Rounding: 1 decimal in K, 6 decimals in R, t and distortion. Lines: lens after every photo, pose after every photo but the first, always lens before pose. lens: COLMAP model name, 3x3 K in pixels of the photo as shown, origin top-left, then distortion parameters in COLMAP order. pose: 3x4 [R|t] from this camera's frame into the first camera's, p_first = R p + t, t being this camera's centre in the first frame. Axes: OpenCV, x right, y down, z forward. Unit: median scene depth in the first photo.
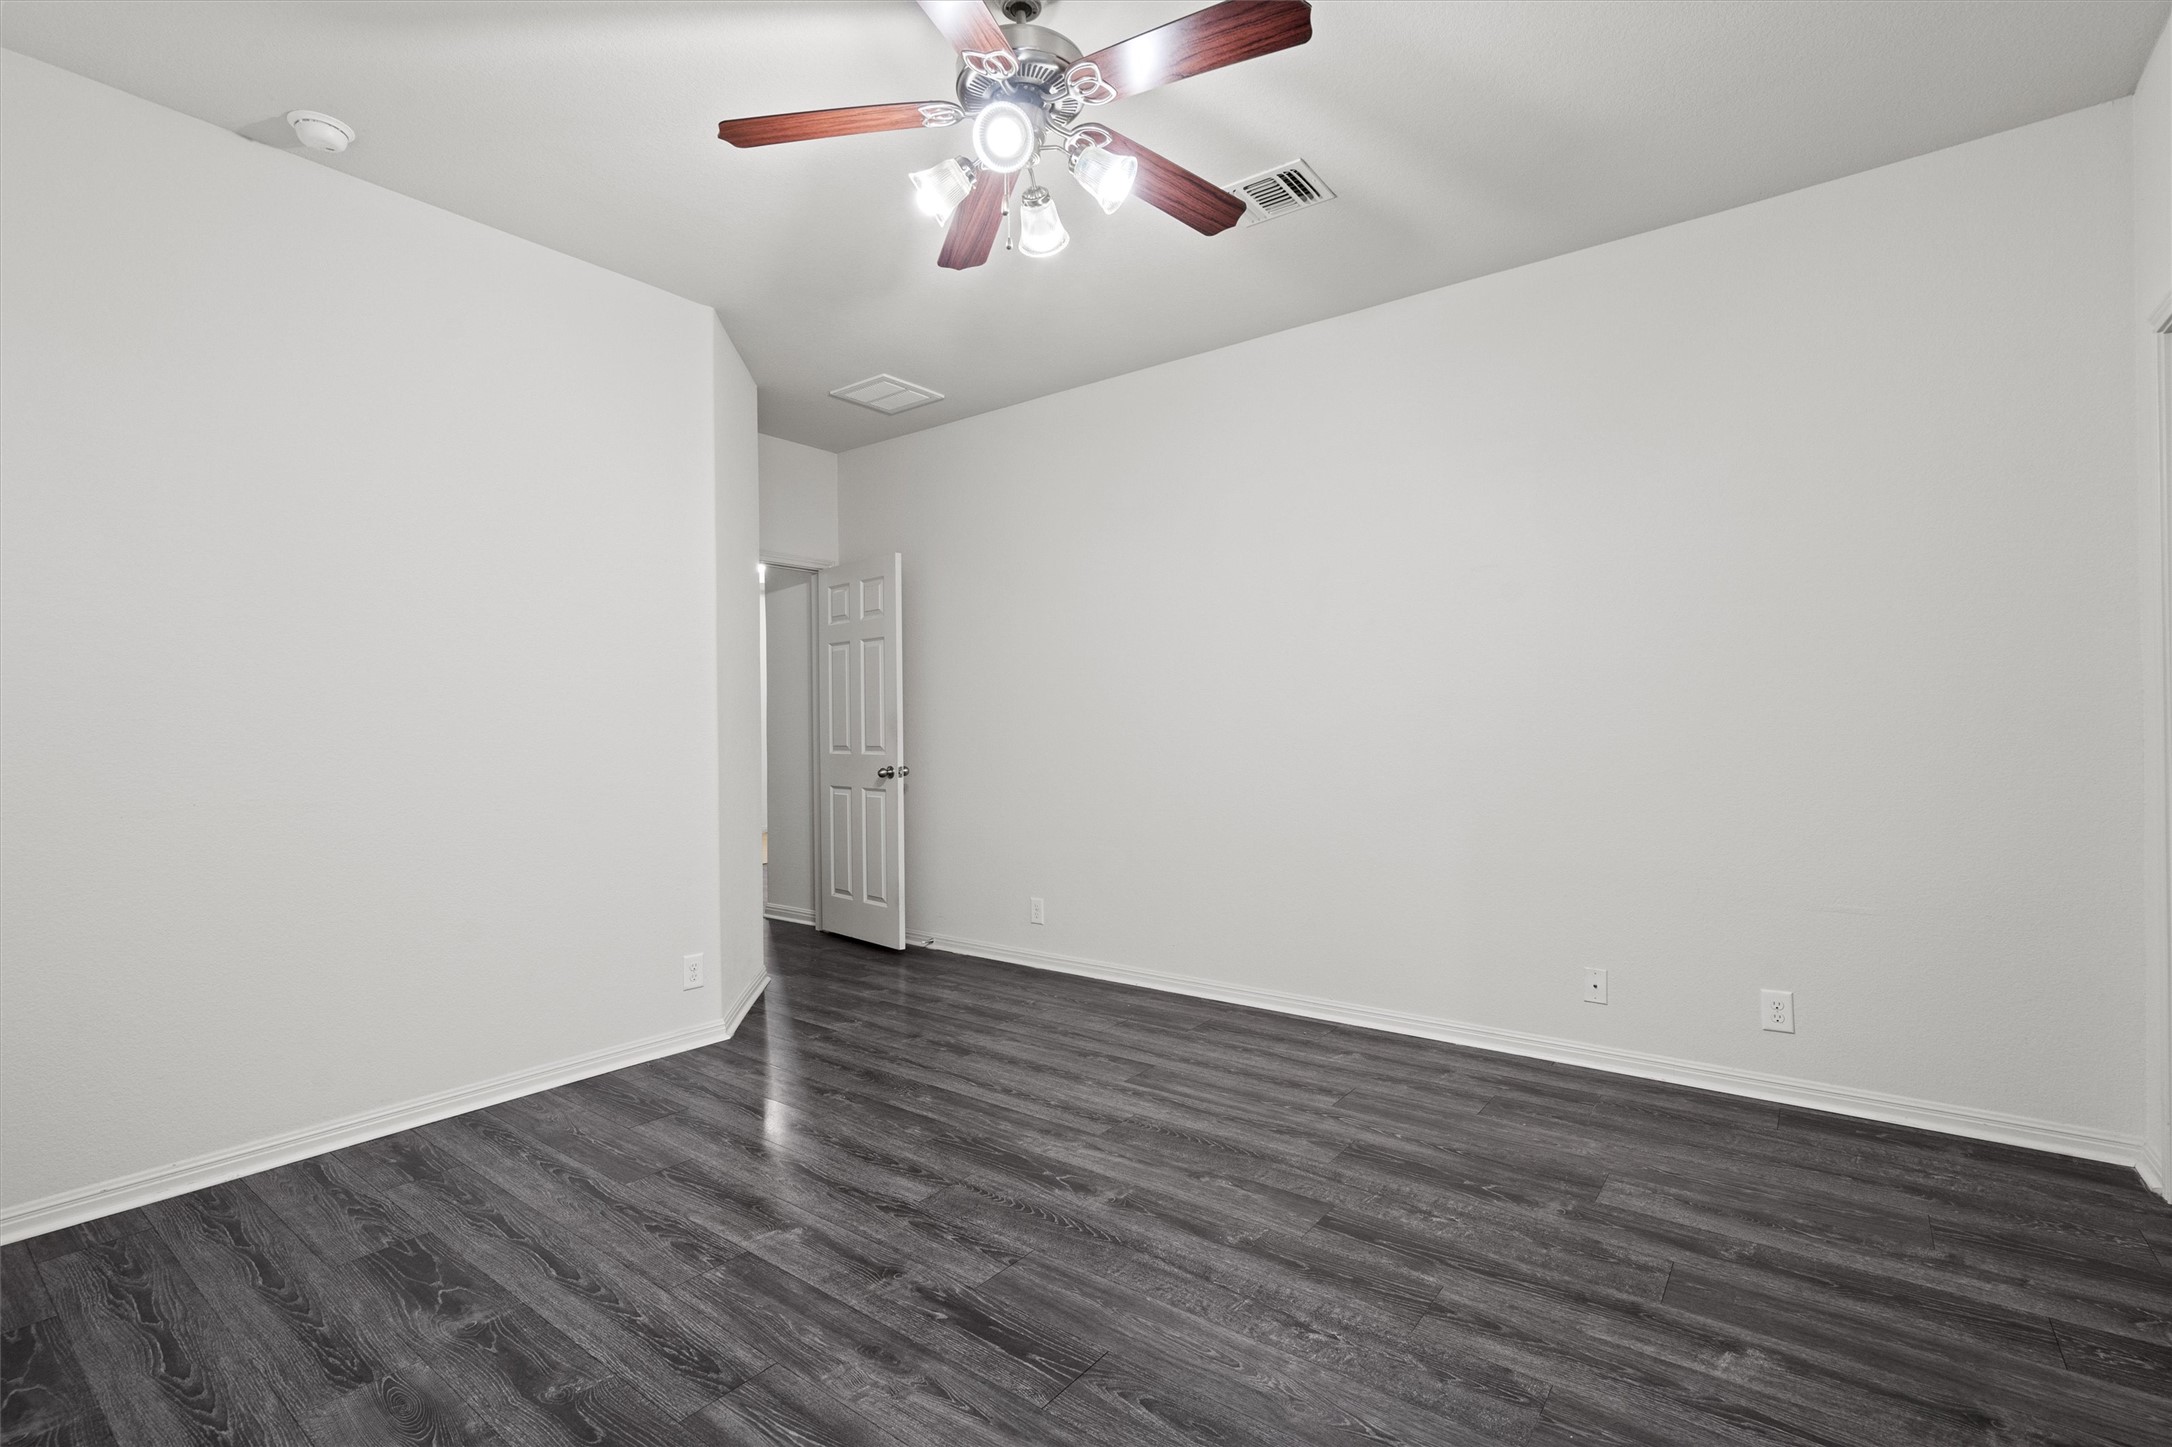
lens RADIAL K [[988.0, 0, 1080.9], [0, 988.0, 723.0], [0, 0, 1]] dist [0.010713, 0.000588]
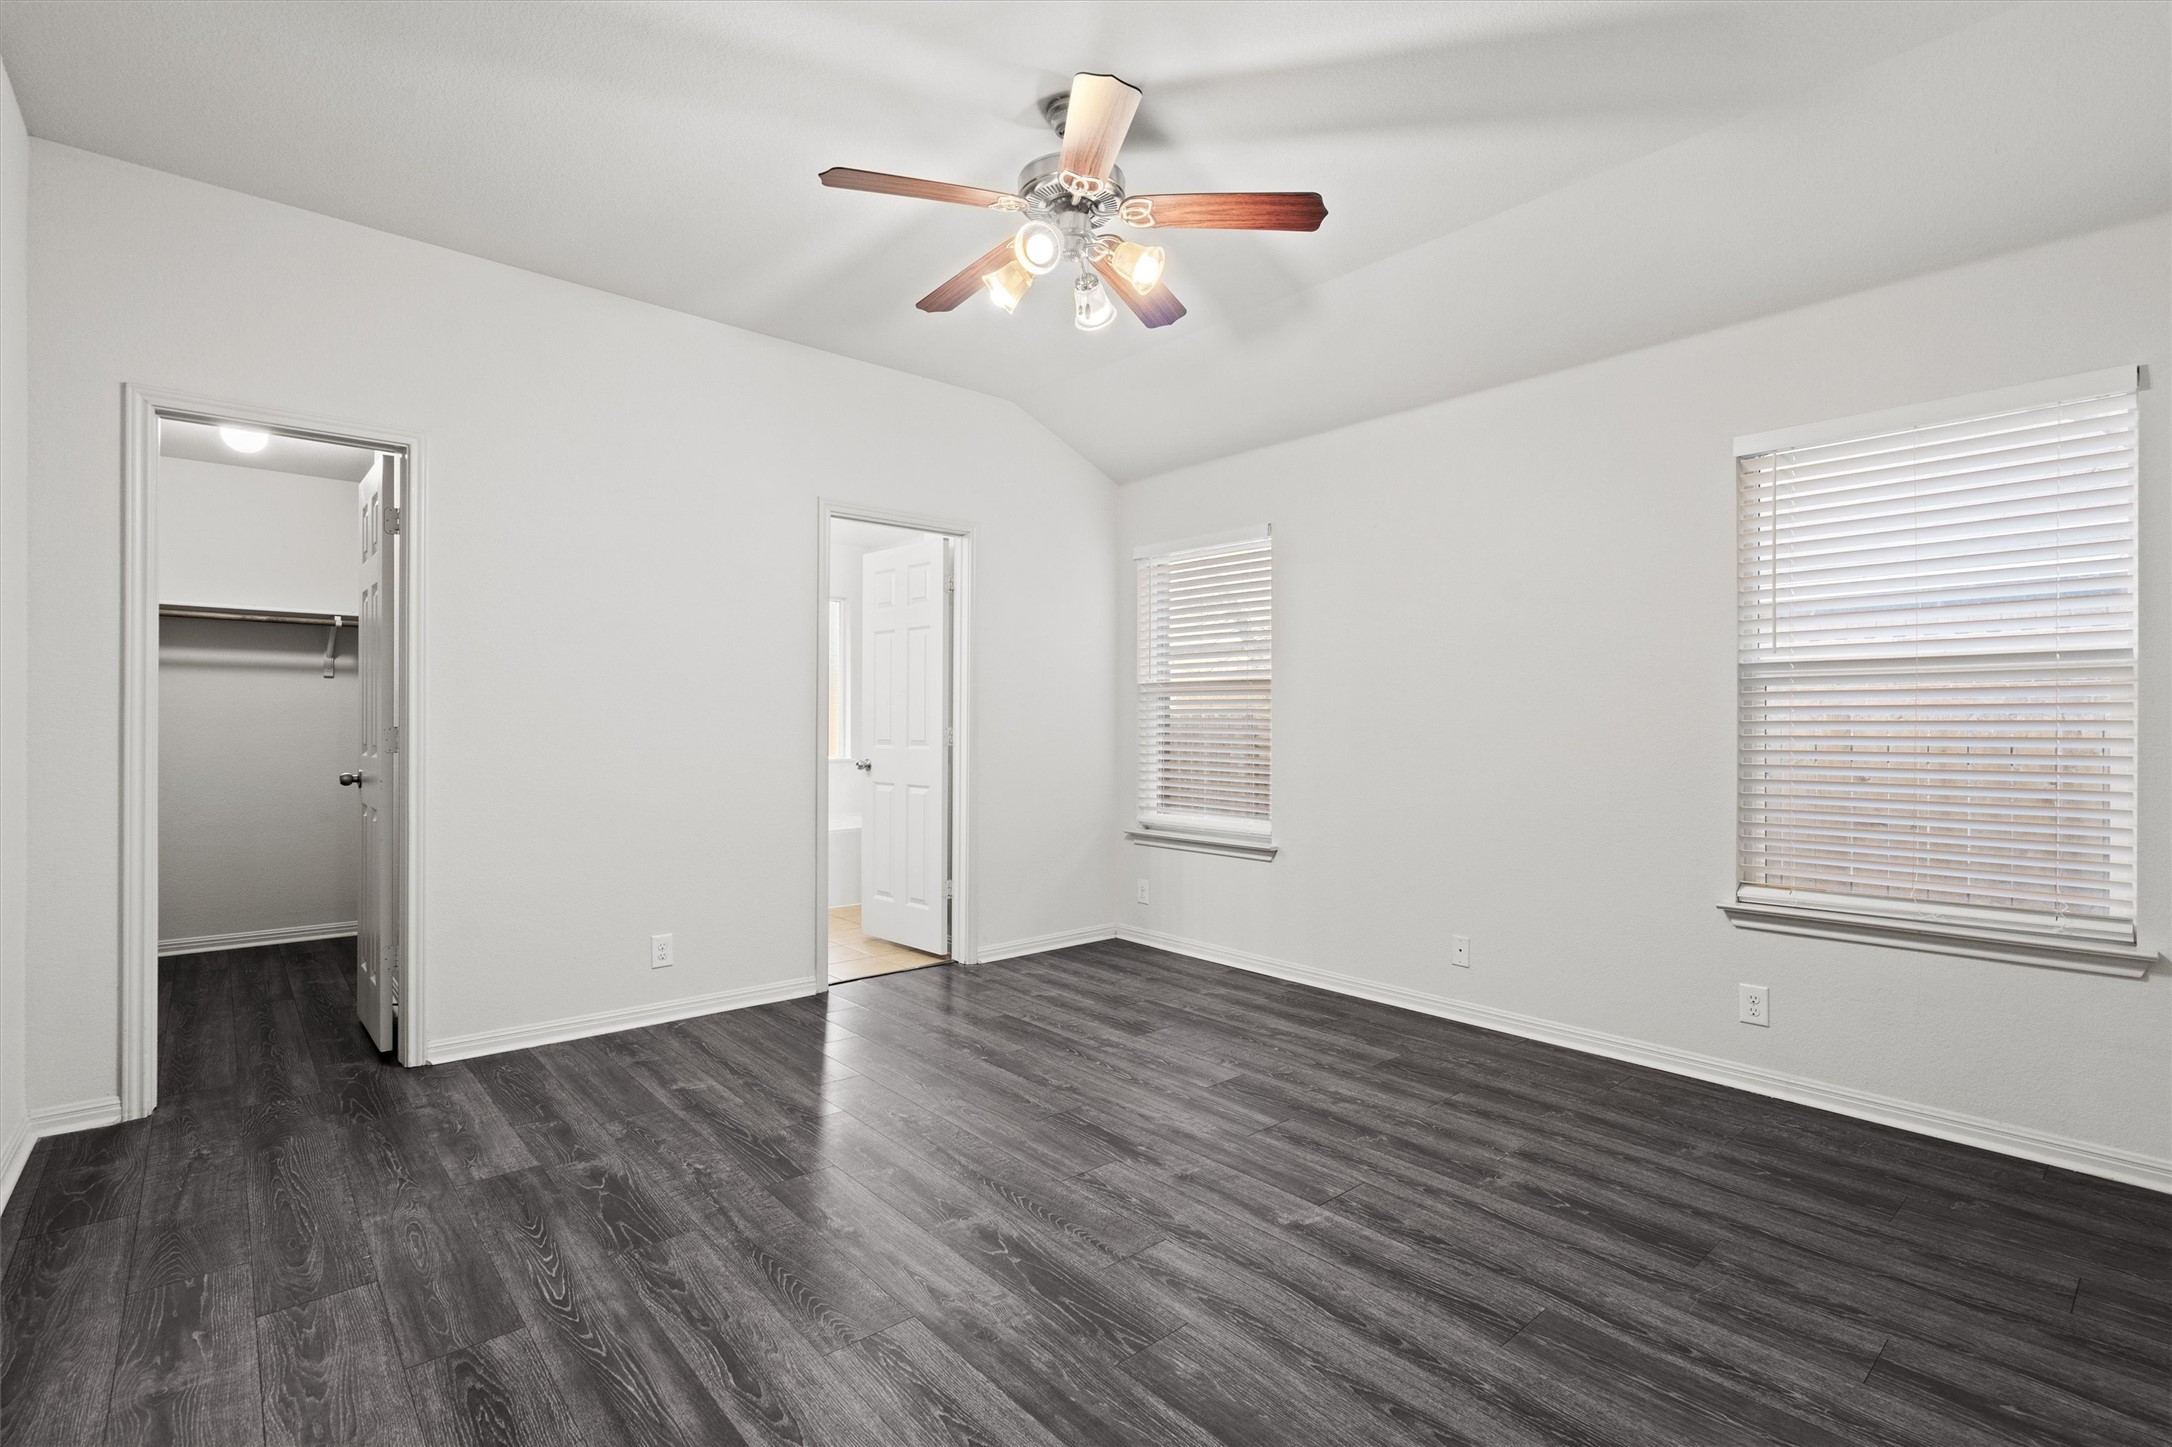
lens RADIAL K [[988.0, 0, 1072.3], [0, 988.0, 729.7], [0, 0, 1]] dist [0.010713, 0.000588]
pose [[-0.977871, 0.004506, 0.209158, -0.276175], [0.003605, 0.999983, -0.004687, 0.016037], [-0.209176, -0.003830, -0.977871, 1.941272]]
